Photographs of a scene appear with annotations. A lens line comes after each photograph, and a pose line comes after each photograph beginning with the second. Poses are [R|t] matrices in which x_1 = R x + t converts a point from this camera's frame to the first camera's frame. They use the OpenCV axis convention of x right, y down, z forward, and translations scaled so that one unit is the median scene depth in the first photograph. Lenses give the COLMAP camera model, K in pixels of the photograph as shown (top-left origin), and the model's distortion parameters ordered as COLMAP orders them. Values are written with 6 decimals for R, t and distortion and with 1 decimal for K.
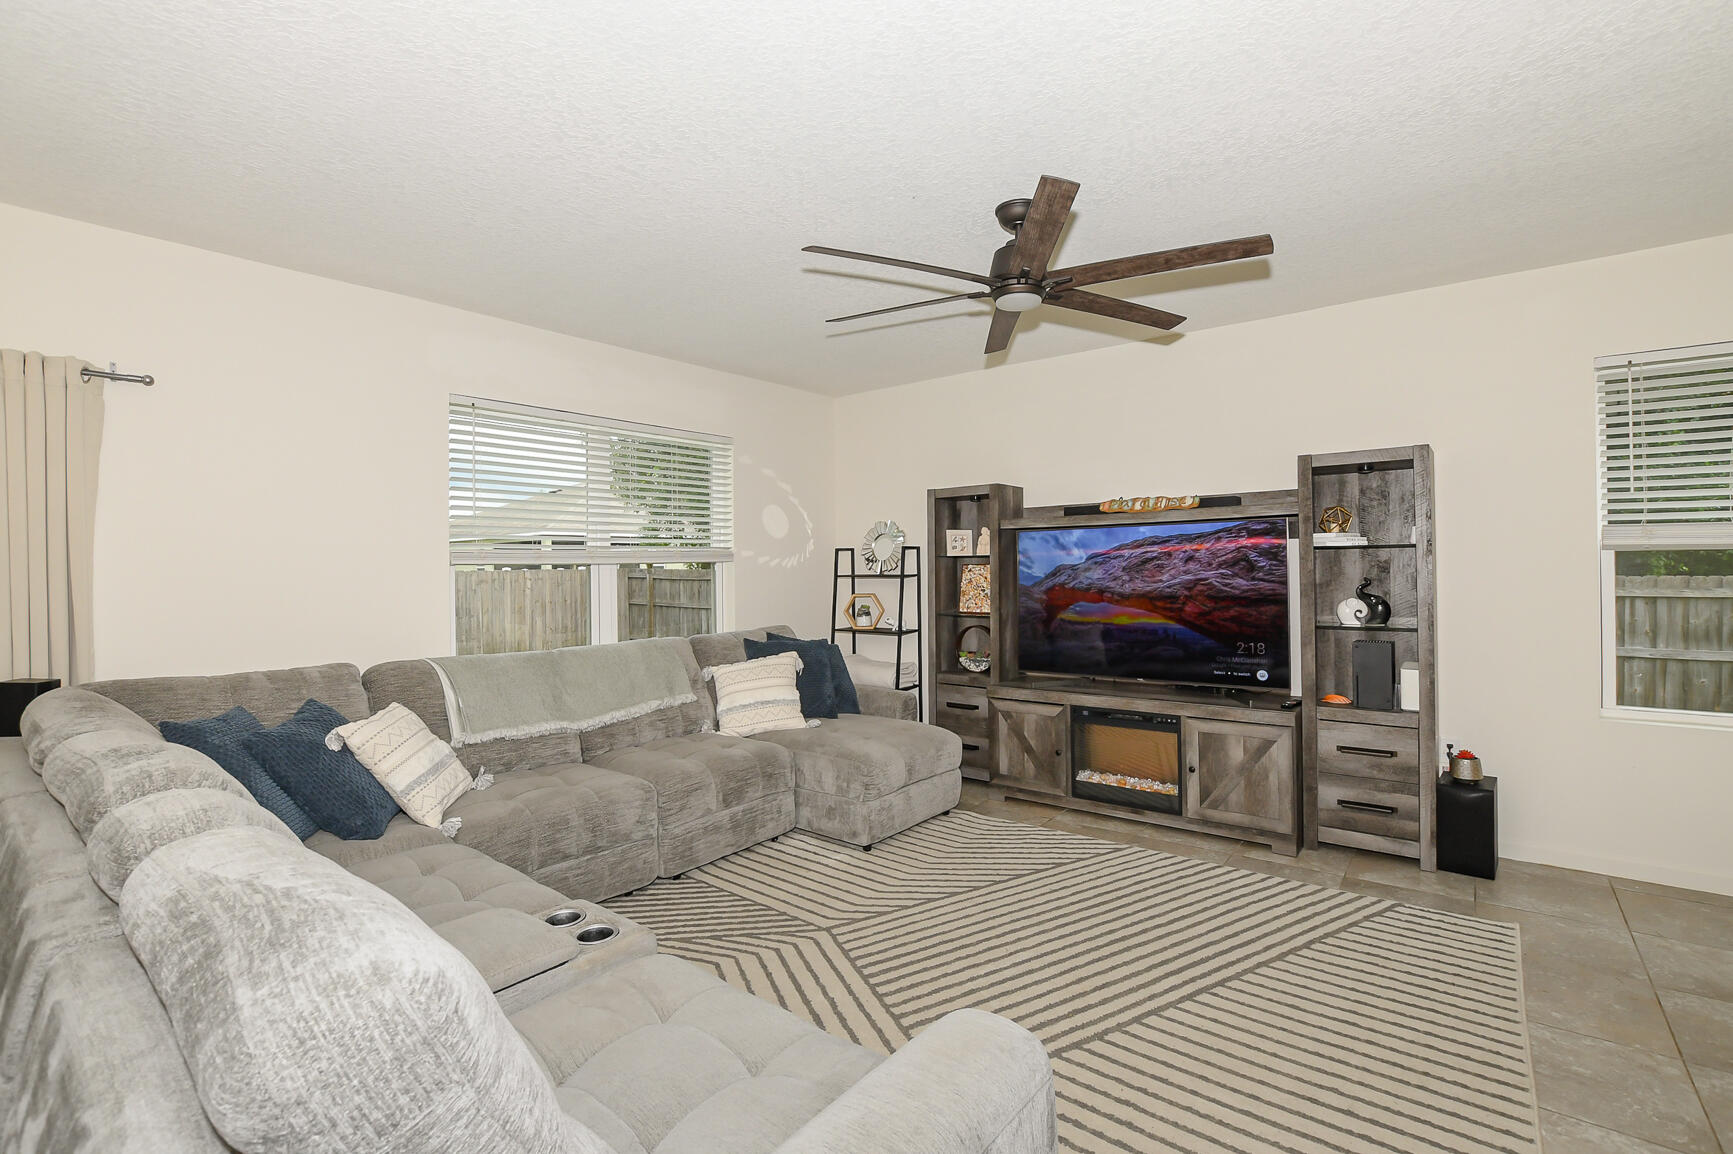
lens RADIAL K [[775.6, 0, 868.4], [0, 775.6, 571.6], [0, 0, 1]] dist [-0.025791, 0.000467]
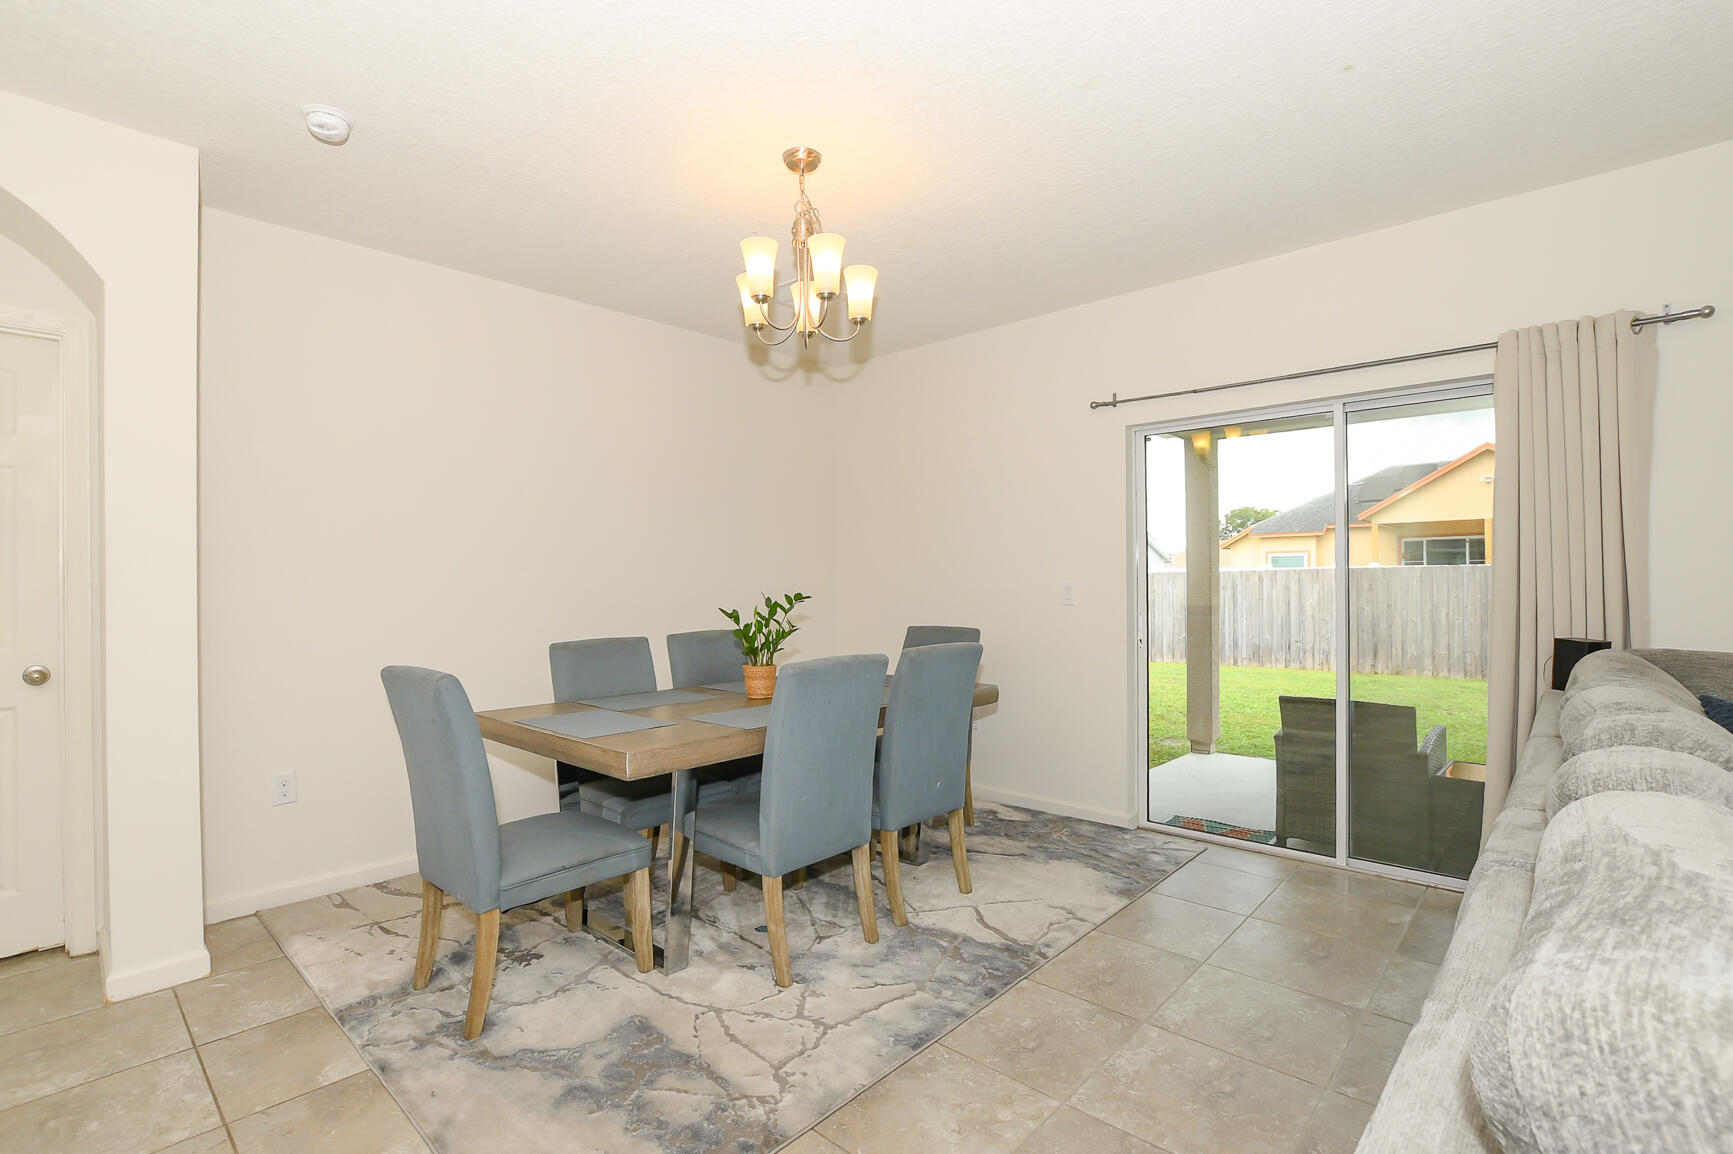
lens RADIAL K [[793.5, 0, 873.0], [0, 793.5, 574.9], [0, 0, 1]] dist [-0.025155, 0.000538]
pose [[-0.065225, 0.004477, -0.997861, -0.000626], [0.002371, 0.999988, 0.004332, 0.033508], [0.997868, -0.002084, -0.065235, 0.071242]]
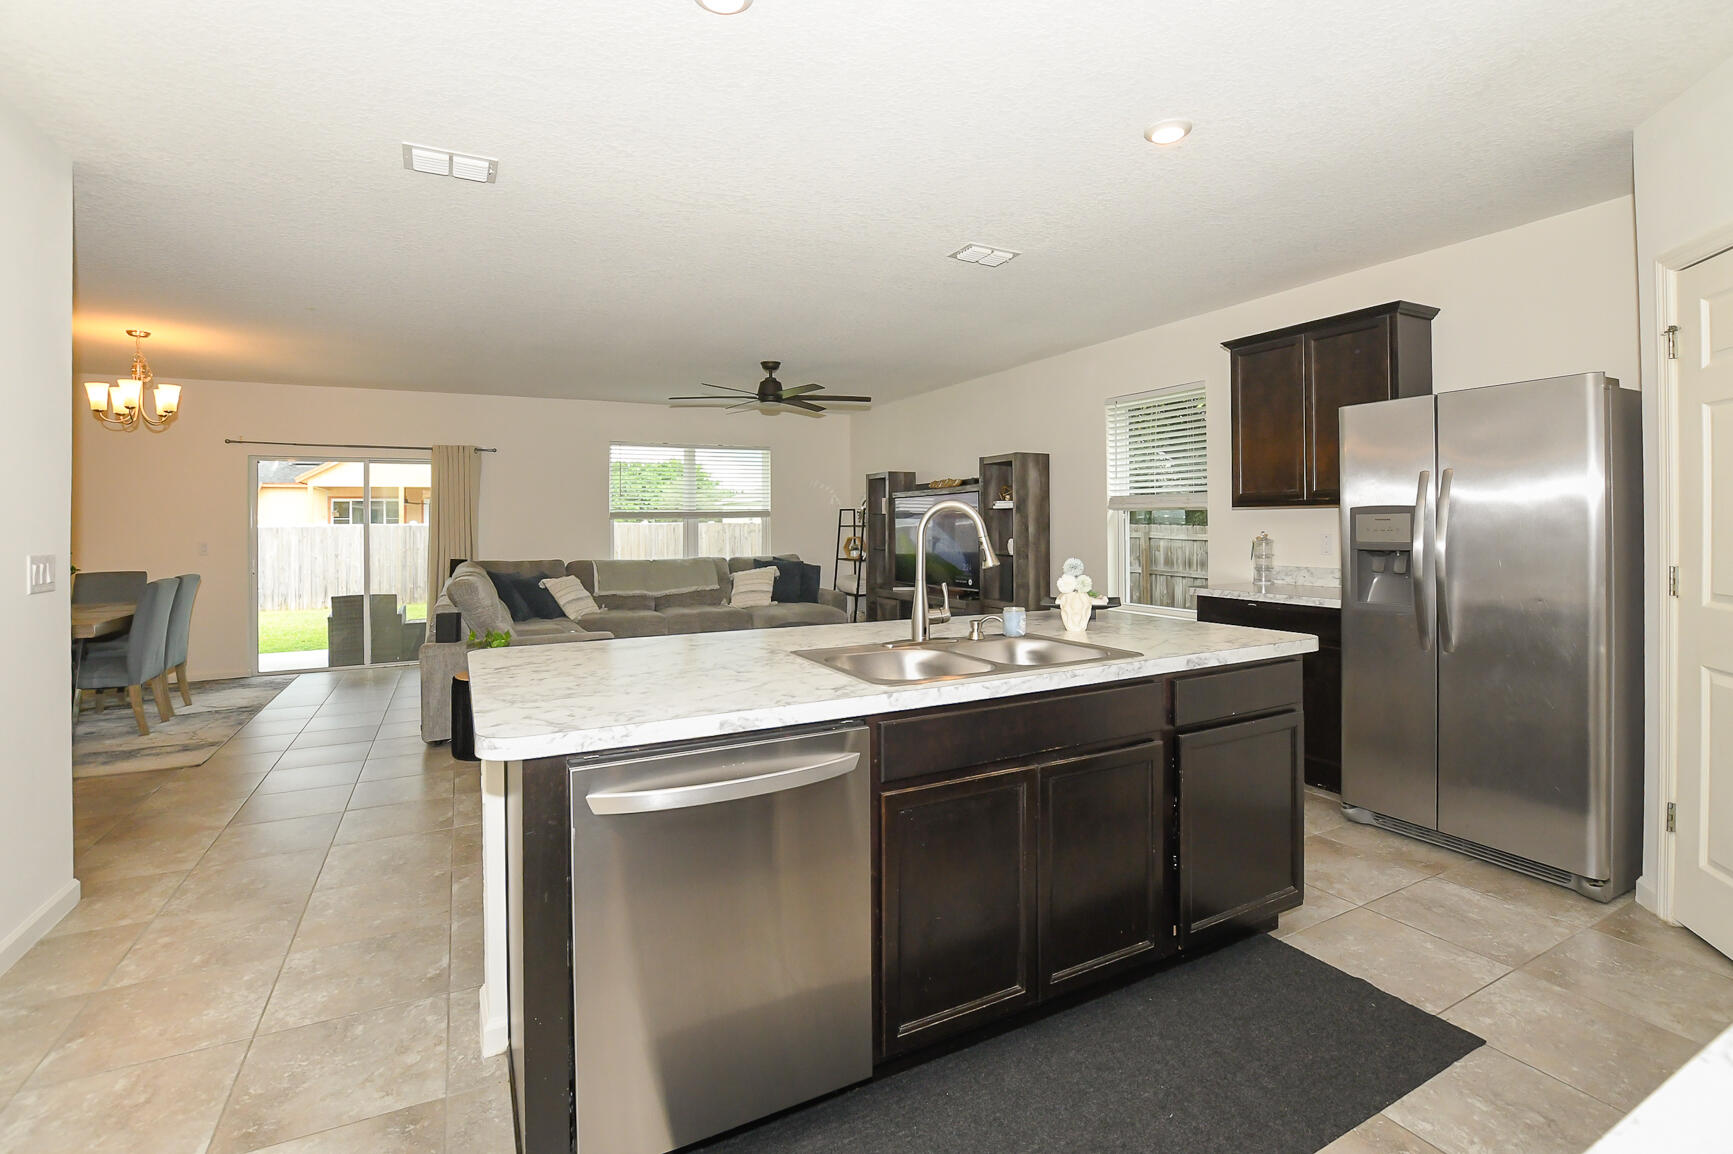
lens RADIAL K [[792.7, 0, 868.0], [0, 792.7, 525.0], [0, 0, 1]] dist [-0.025008, 0.000861]
pose [[0.911575, 0.003201, -0.411121, 1.069164], [-0.003360, 0.999994, 0.000335, 0.004443], [0.411120, 0.001076, 0.911581, -0.764154]]
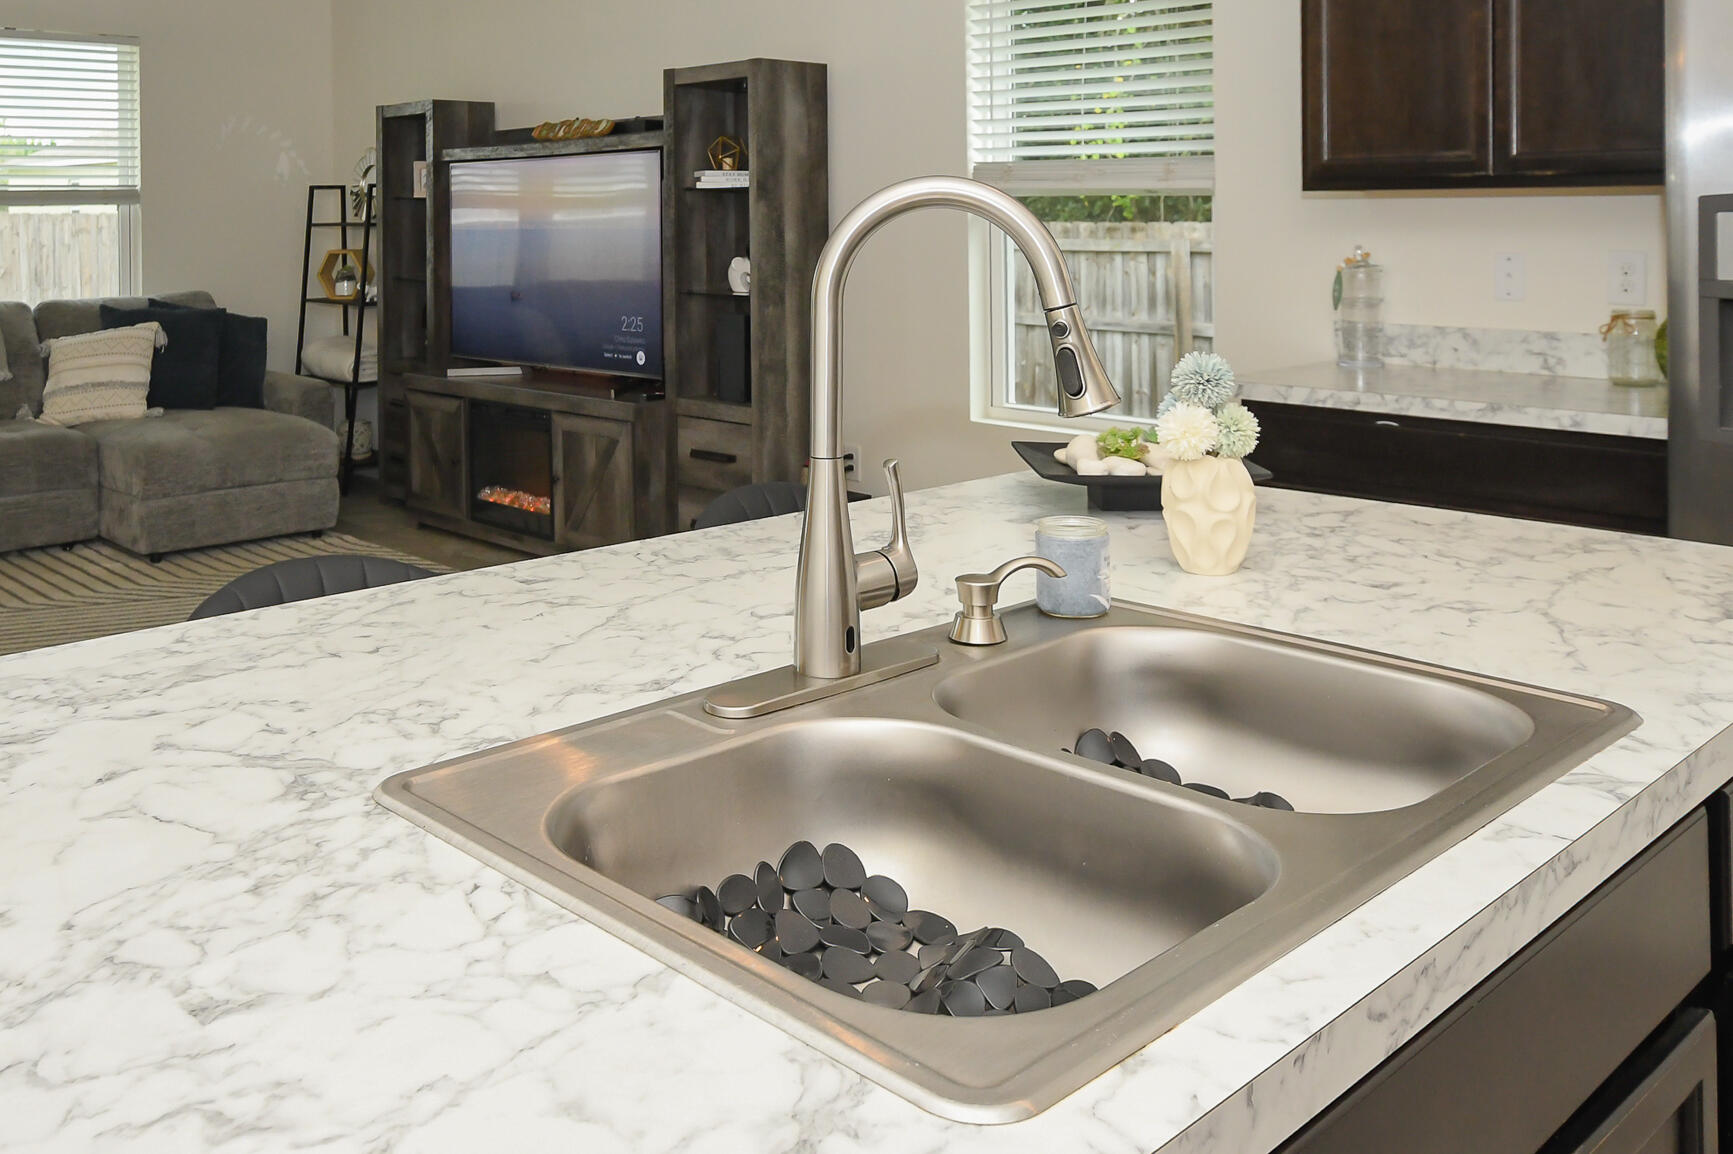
lens RADIAL K [[1551.4, 0, 706.3], [0, 1551.4, 209.7], [0, 0, 1]] dist [-0.003879, -0.005738]
pose [[0.983509, 0.003432, -0.180825, 0.874086], [-0.004122, 0.999986, -0.003440, -0.006808], [0.180811, 0.004129, 0.983509, -0.506367]]
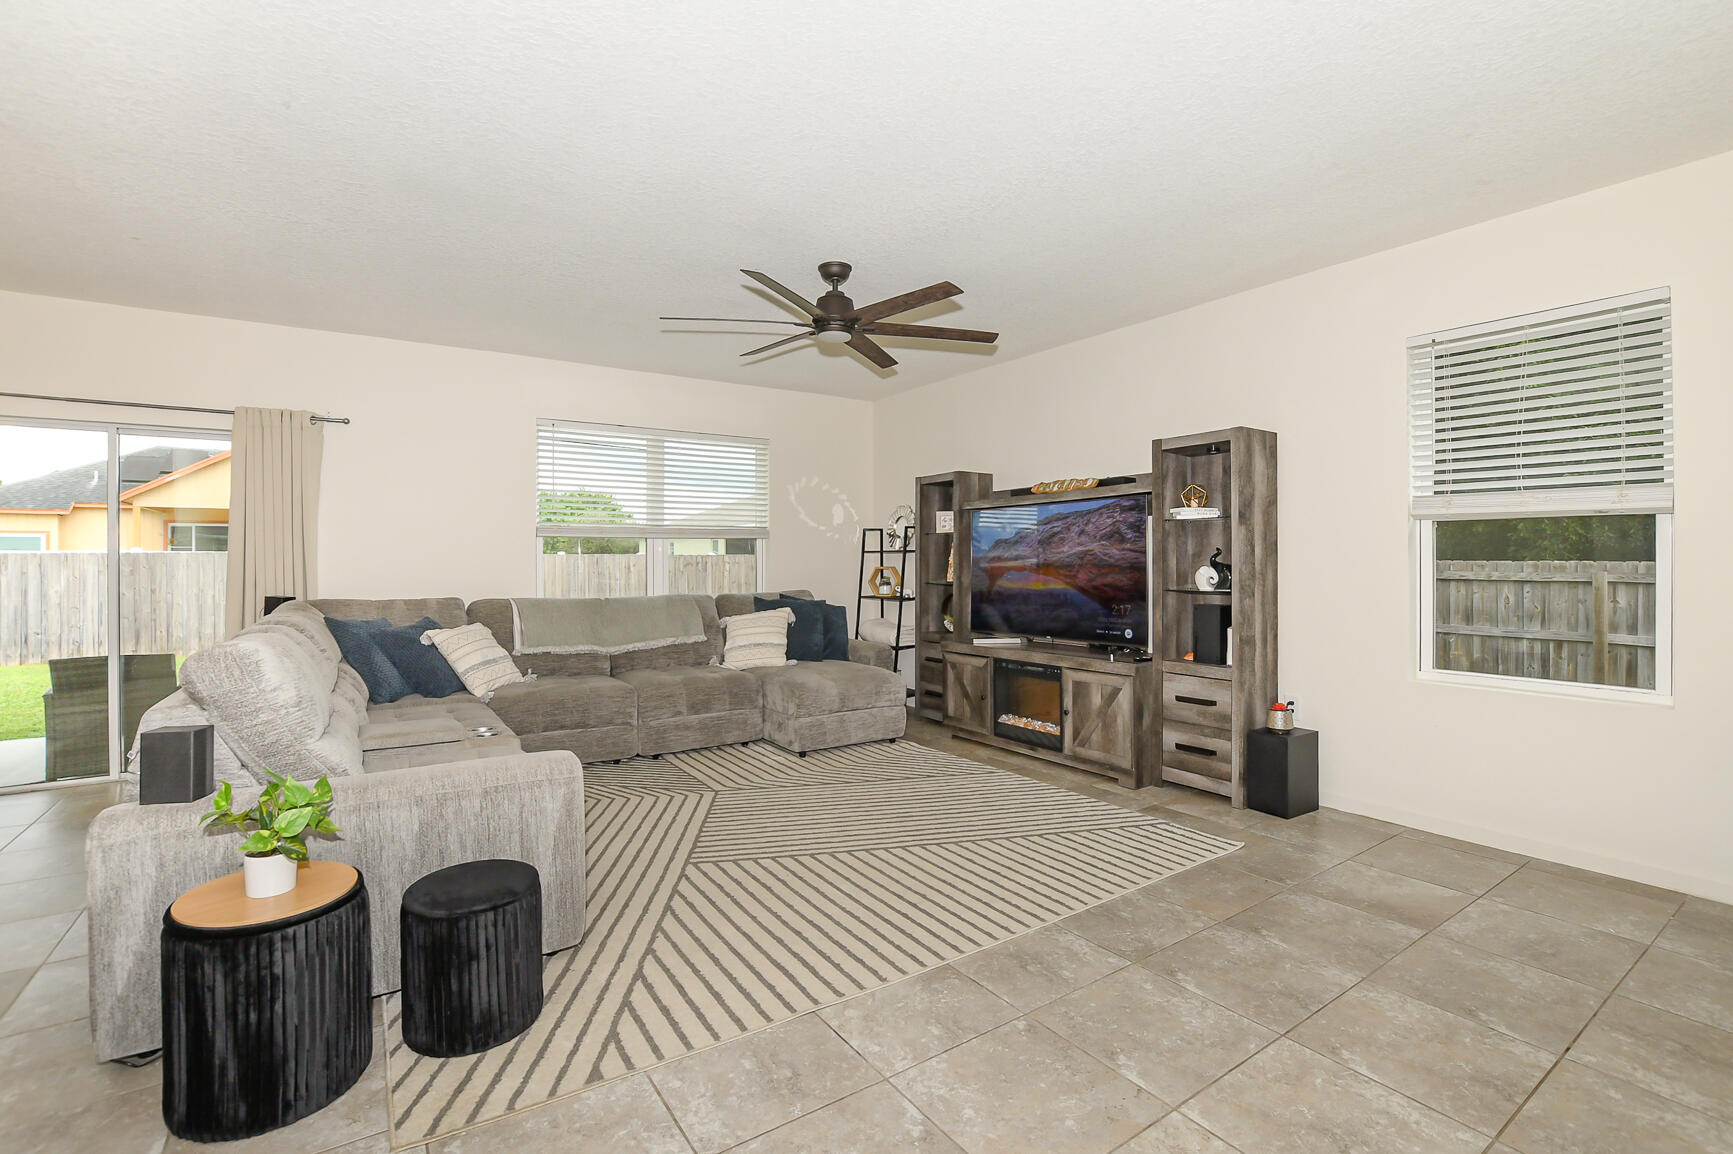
lens RADIAL K [[782.1, 0, 880.5], [0, 782.1, 566.6], [0, 0, 1]] dist [-0.025902, 0.000736]
pose [[0.957224, 0.011207, -0.289131, 0.505957], [-0.010324, 0.999936, 0.004580, 0.034774], [0.289164, -0.001400, 0.957279, -0.218186]]
